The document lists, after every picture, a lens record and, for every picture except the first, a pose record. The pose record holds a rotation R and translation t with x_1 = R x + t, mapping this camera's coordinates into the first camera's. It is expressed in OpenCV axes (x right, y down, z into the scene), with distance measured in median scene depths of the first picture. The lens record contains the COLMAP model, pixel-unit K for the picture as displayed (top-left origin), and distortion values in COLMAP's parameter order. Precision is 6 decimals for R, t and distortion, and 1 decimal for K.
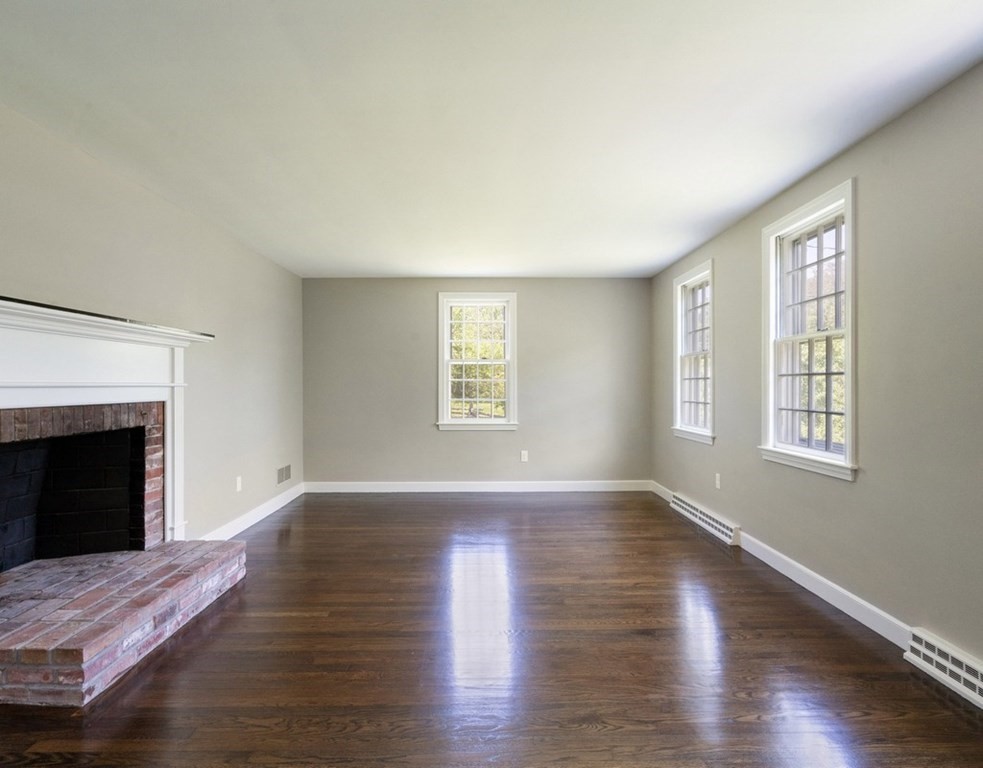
lens RADIAL K [[525.6, 0, 491.8], [0, 525.6, 381.5], [0, 0, 1]] dist [0.049679, 0.001451]
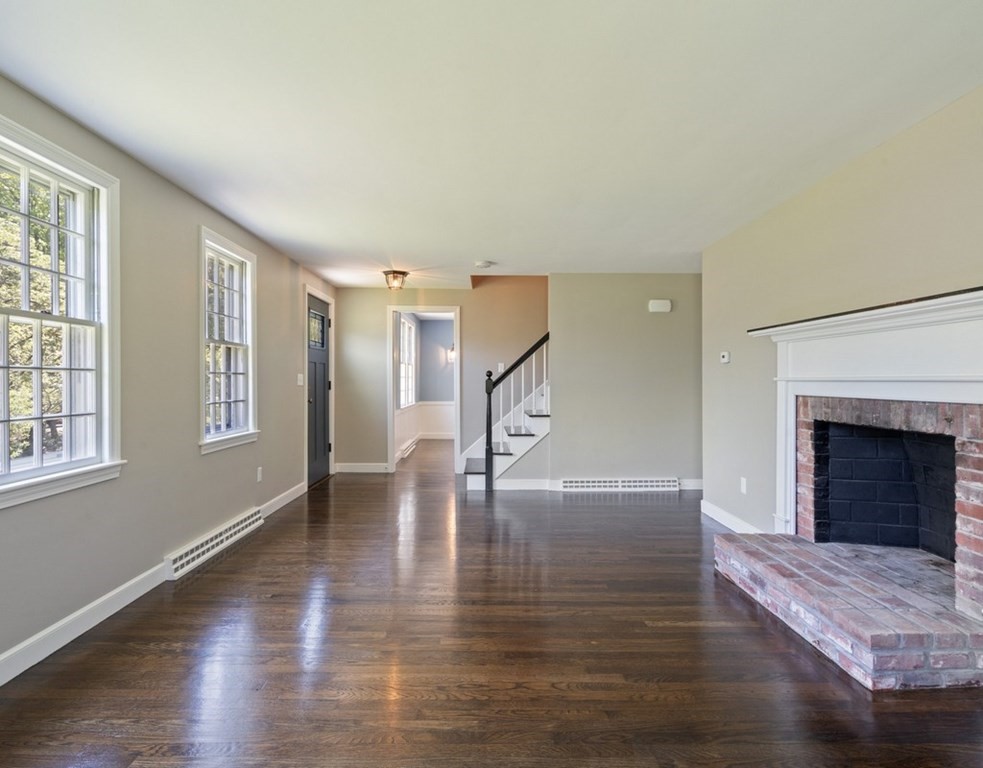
lens RADIAL K [[525.6, 0, 491.1], [0, 525.6, 386.8], [0, 0, 1]] dist [0.049679, 0.001451]
pose [[-0.999992, 0.004028, 0.000579, -0.035789], [0.004031, 0.999980, 0.004804, 0.012686], [-0.000560, 0.004807, -0.999988, 1.954849]]
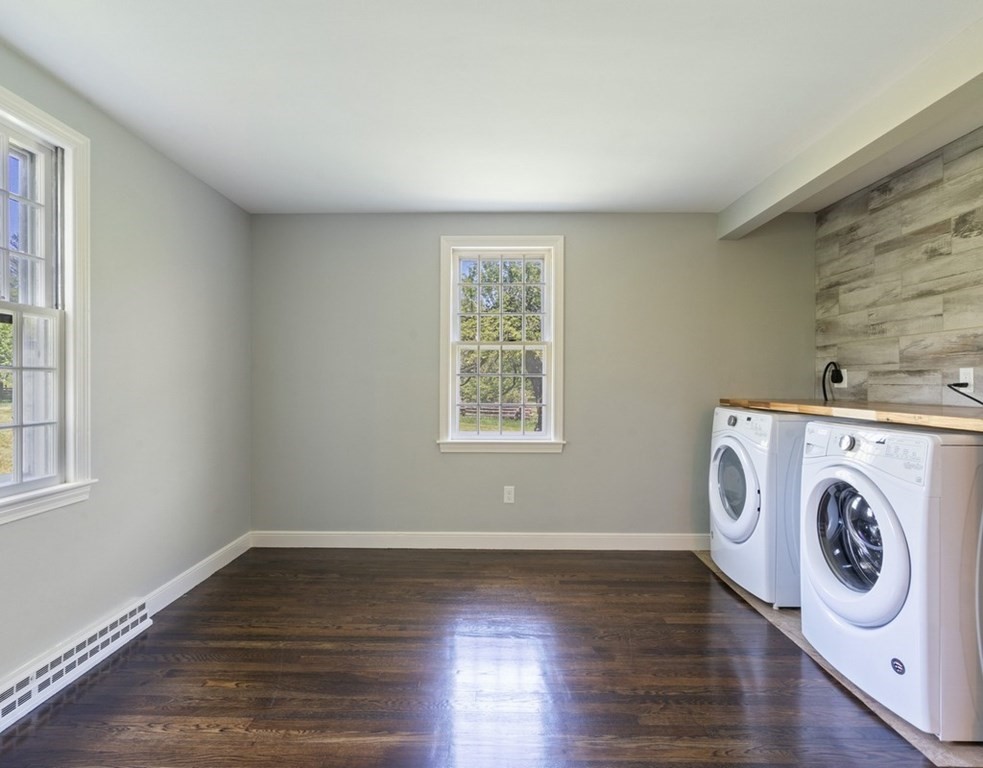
lens RADIAL K [[525.6, 0, 492.4], [0, 525.6, 385.1], [0, 0, 1]] dist [0.049679, 0.001451]
pose [[-0.995309, 0.009778, 0.096256, -0.036262], [0.010167, 0.999942, 0.003551, 0.010673], [-0.096215, 0.004513, -0.995350, 1.568172]]
